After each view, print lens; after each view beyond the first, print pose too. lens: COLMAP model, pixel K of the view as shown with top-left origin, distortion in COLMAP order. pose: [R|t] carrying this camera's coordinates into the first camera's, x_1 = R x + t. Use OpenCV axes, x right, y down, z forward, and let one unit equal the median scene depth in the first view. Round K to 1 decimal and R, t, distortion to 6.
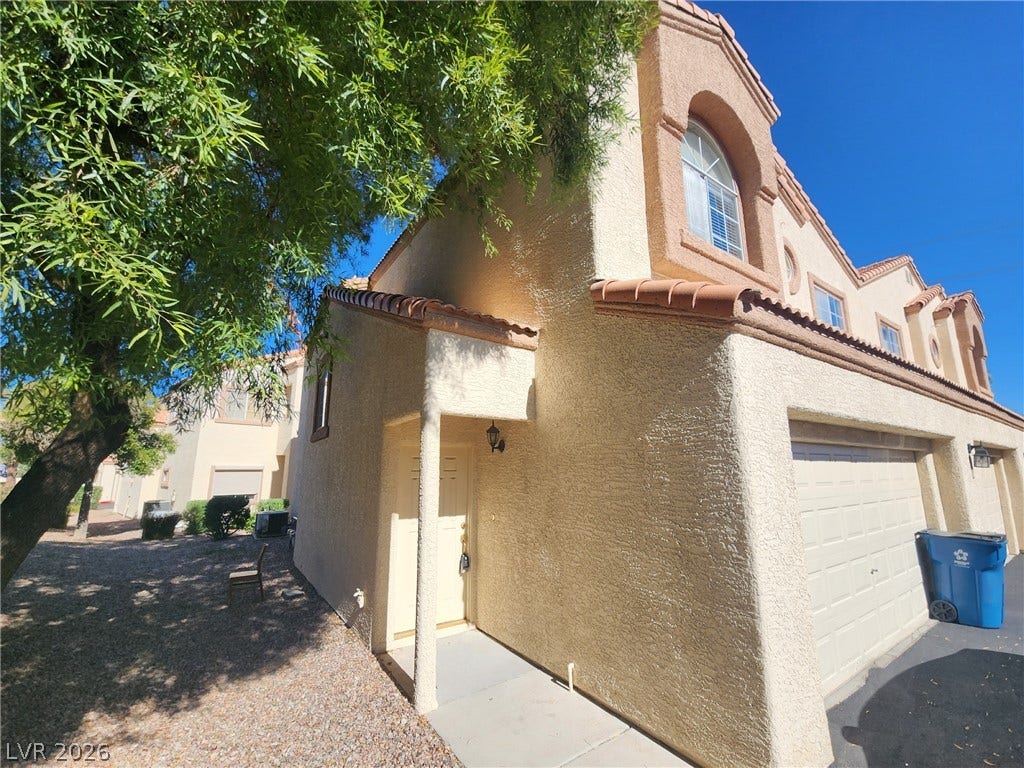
lens RADIAL K [[414.8, 0, 514.6], [0, 414.8, 385.7], [0, 0, 1]] dist [0.000578, -0.000003]
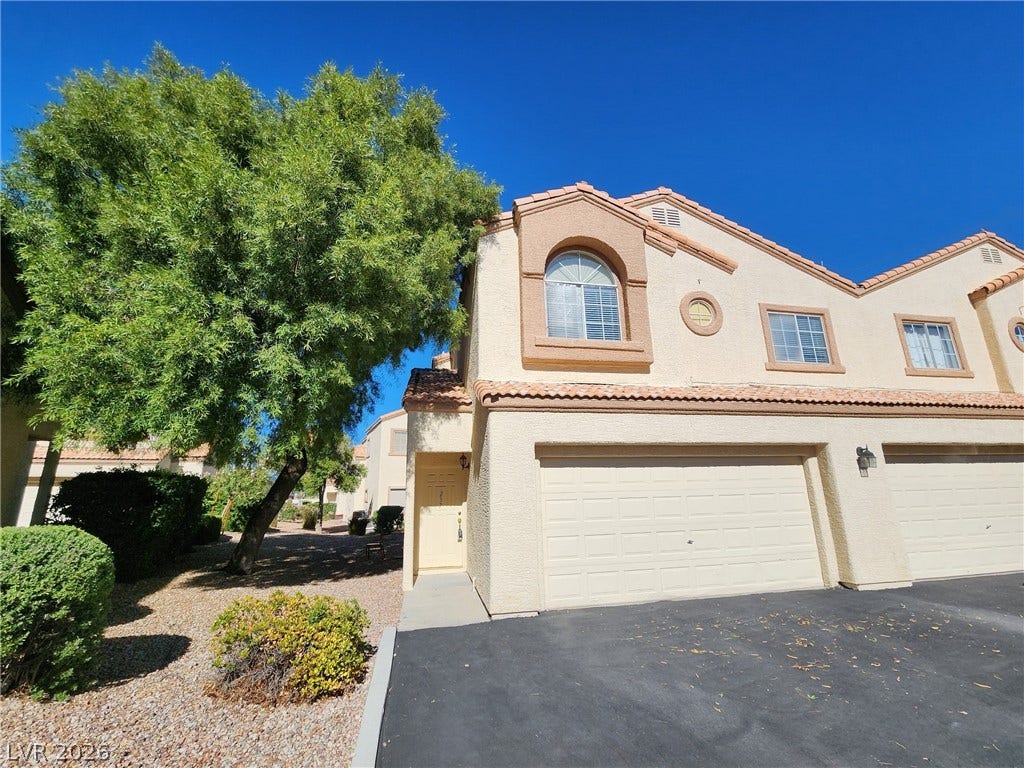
lens RADIAL K [[414.8, 0, 514.6], [0, 414.8, 385.7], [0, 0, 1]] dist [0.000578, -0.000003]
pose [[0.922684, -0.111452, -0.369096, 0.468725], [0.095338, 0.993532, -0.061677, -0.038359], [0.373583, 0.021720, 0.927342, -0.336927]]
